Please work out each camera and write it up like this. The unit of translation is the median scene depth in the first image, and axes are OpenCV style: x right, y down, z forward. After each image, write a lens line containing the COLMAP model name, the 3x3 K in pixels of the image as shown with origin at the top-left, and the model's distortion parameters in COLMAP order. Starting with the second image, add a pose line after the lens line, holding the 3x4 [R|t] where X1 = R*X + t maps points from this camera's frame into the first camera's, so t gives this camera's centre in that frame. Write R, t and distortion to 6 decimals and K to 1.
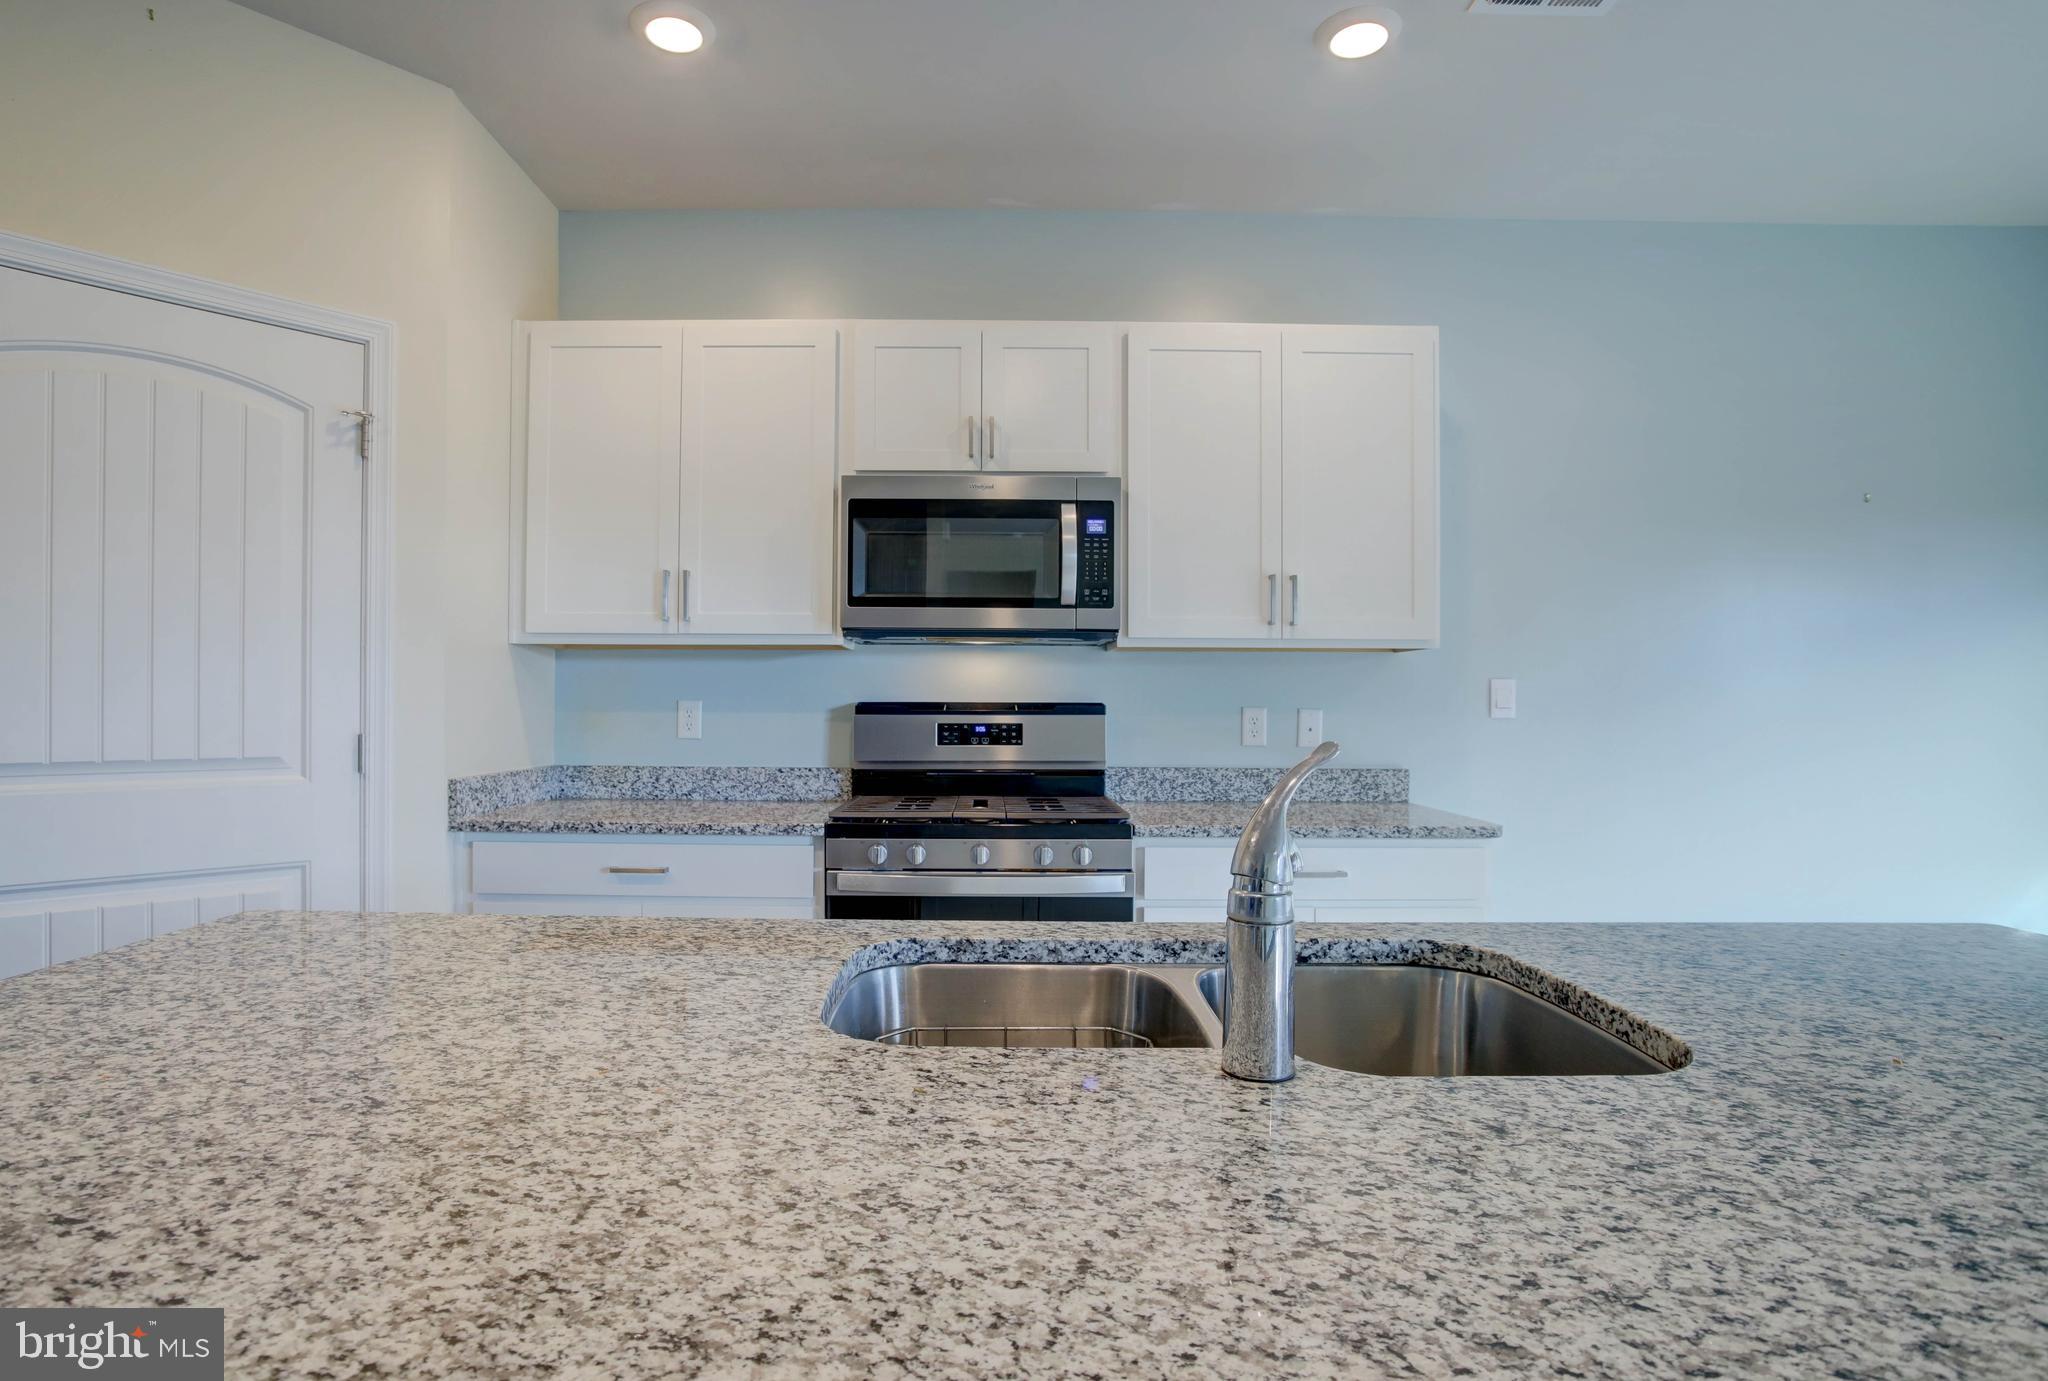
lens RADIAL K [[1062.7, 0, 972.0], [0, 1062.7, 704.7], [0, 0, 1]] dist [-0.045907, 0.000601]
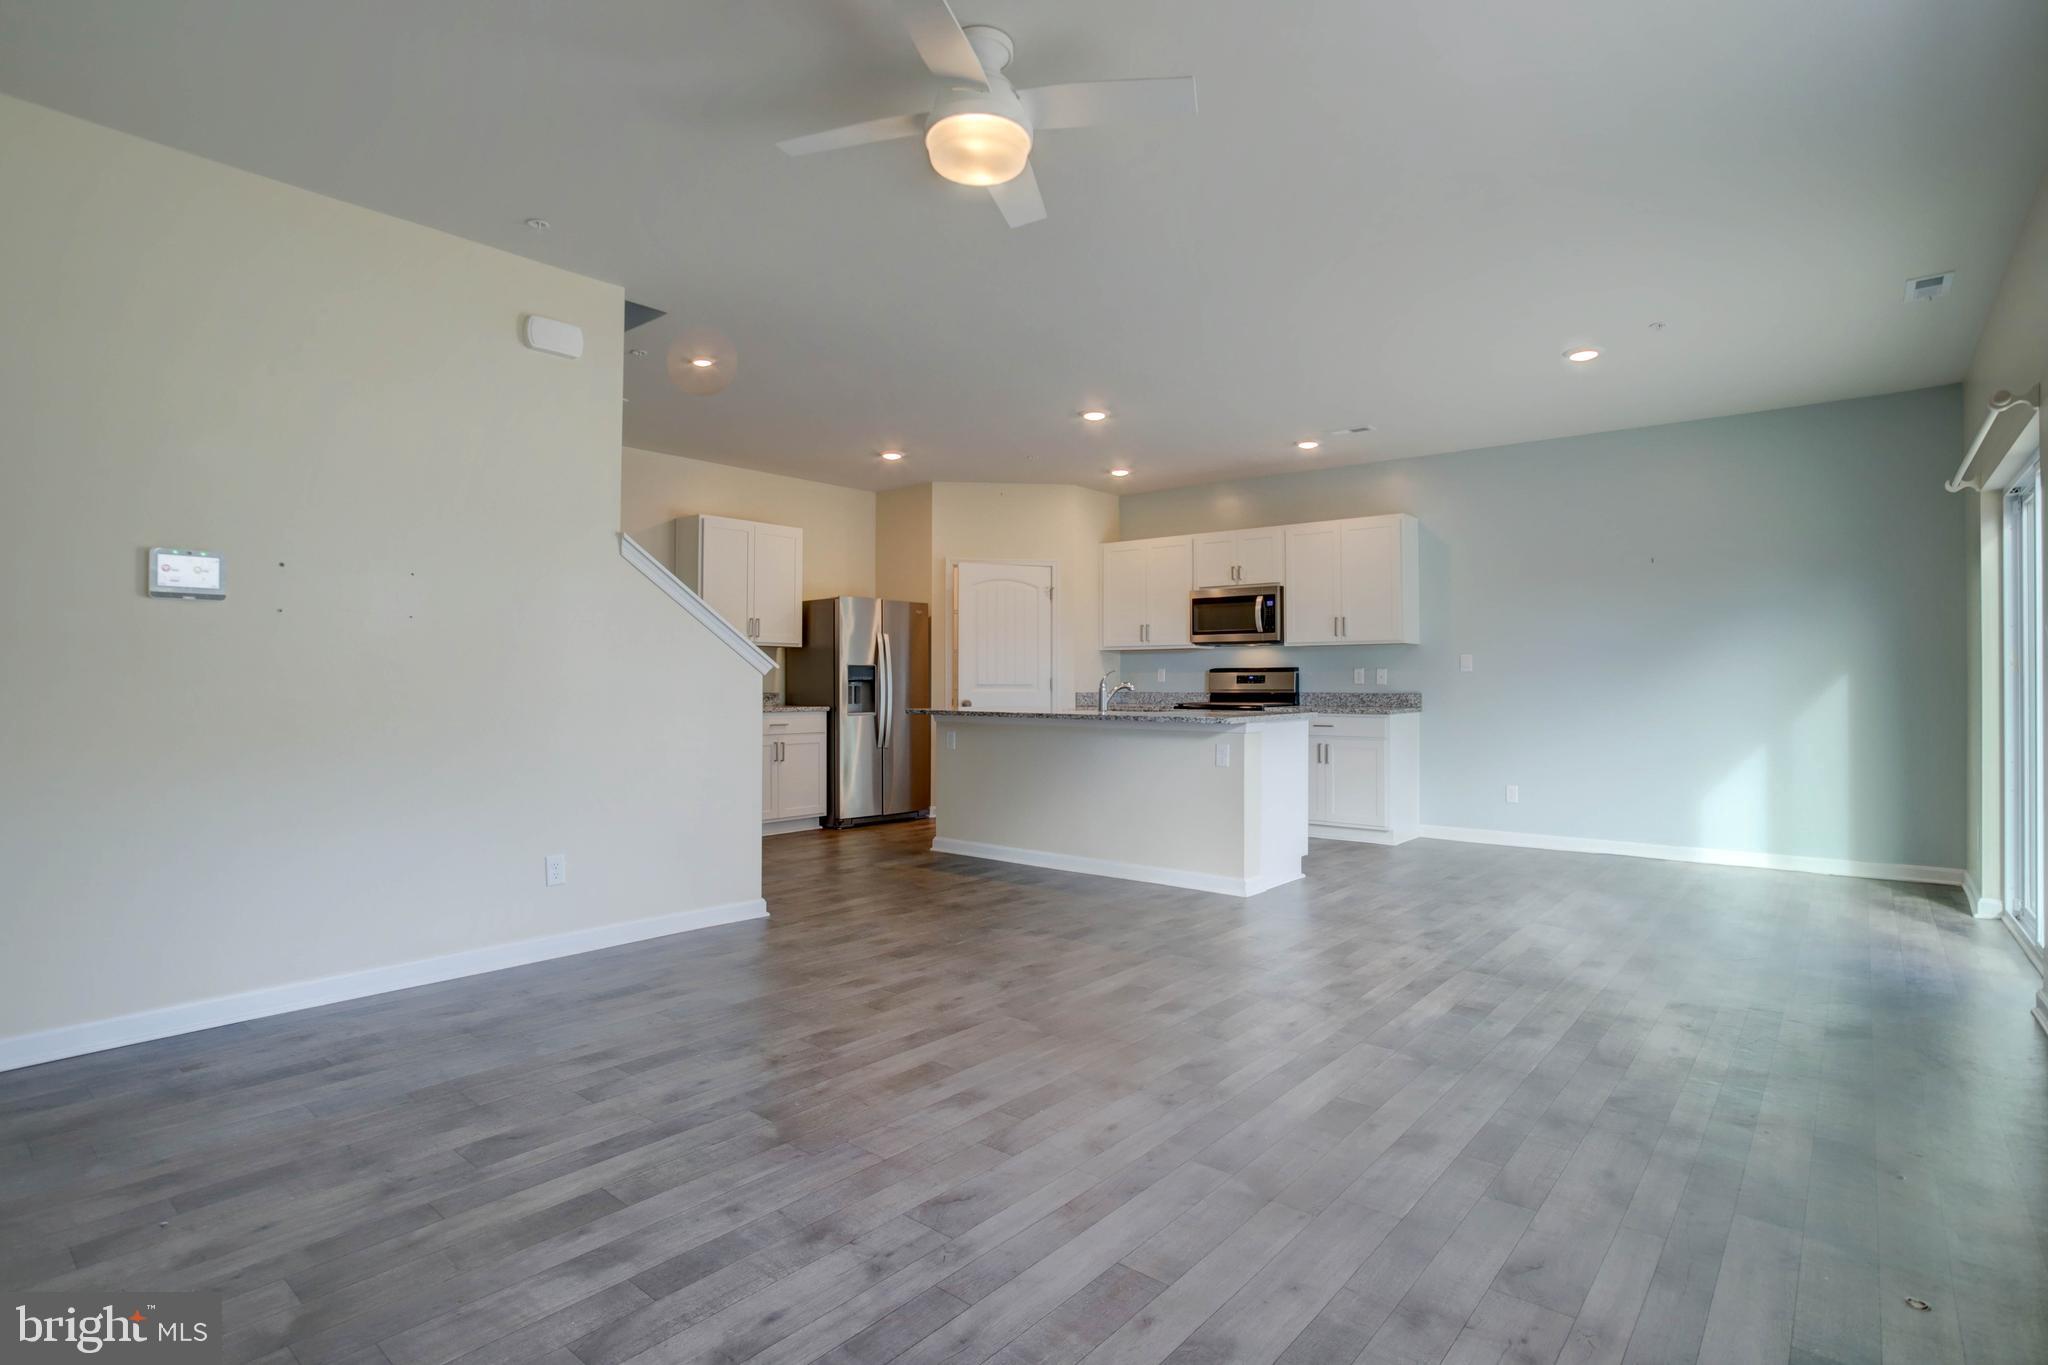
lens RADIAL K [[1027.1, 0, 1021.6], [0, 1027.1, 675.1], [0, 0, 1]] dist [-0.056684, 0.029475]
pose [[0.765980, -0.010000, -0.642787, 1.312375], [0.004209, 0.999936, -0.010541, 0.044439], [0.642851, 0.005368, 0.765972, -1.439578]]
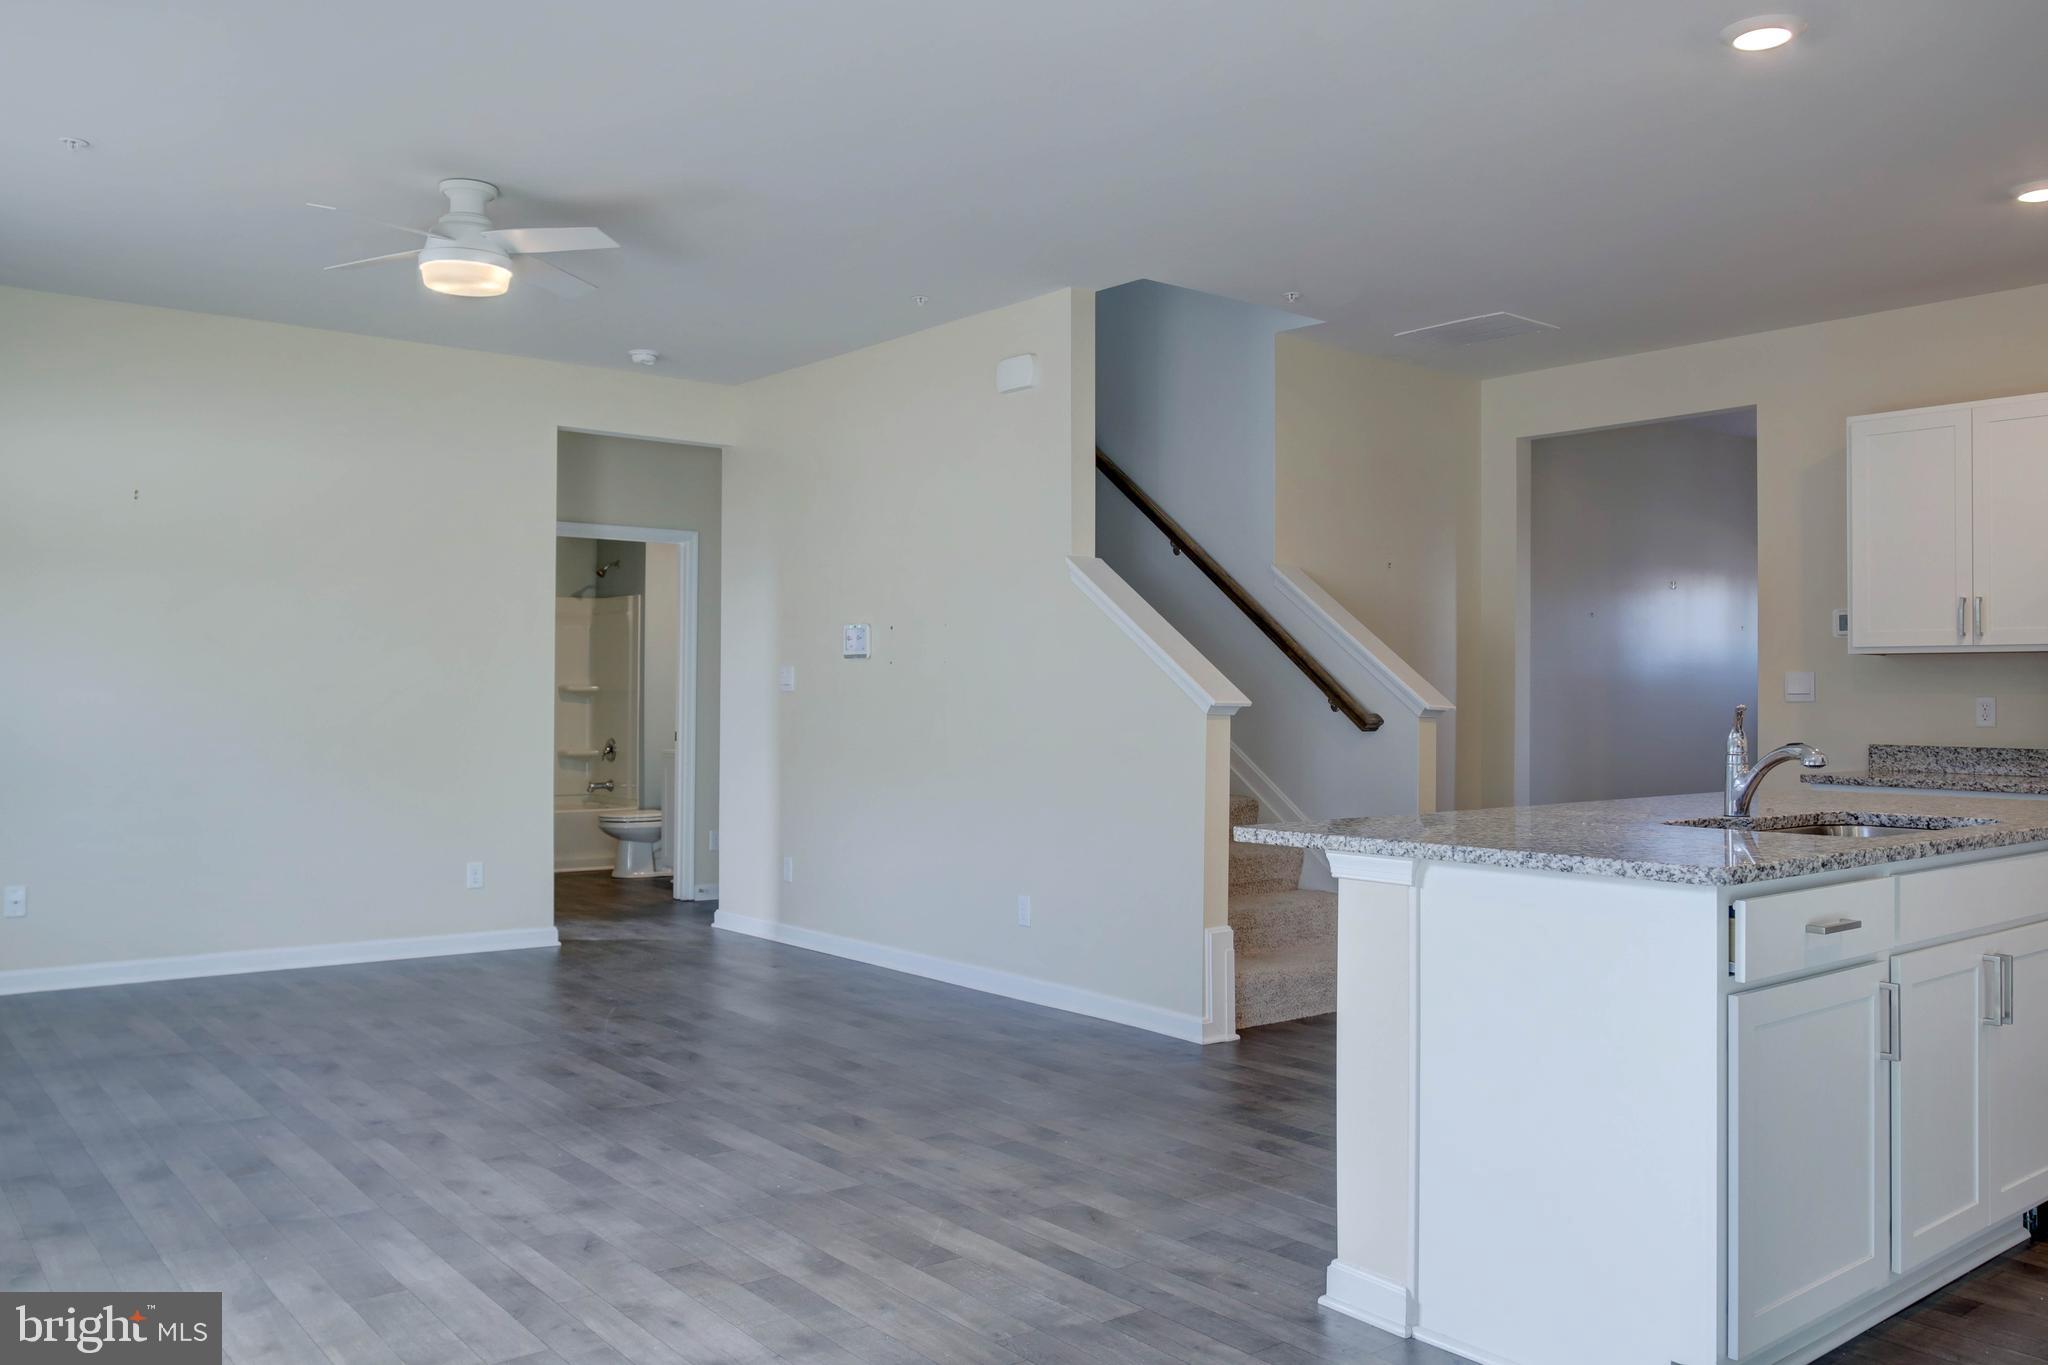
lens RADIAL K [[1623.0, 0, 1020.7], [0, 1623.0, 667.3], [0, 0, 1]] dist [-0.050287, 0.043075]
pose [[-0.779319, -0.023027, -0.626205, 1.293551], [-0.010445, 0.999663, -0.023761, 0.016763], [0.626541, -0.011976, -0.779296, 0.903408]]
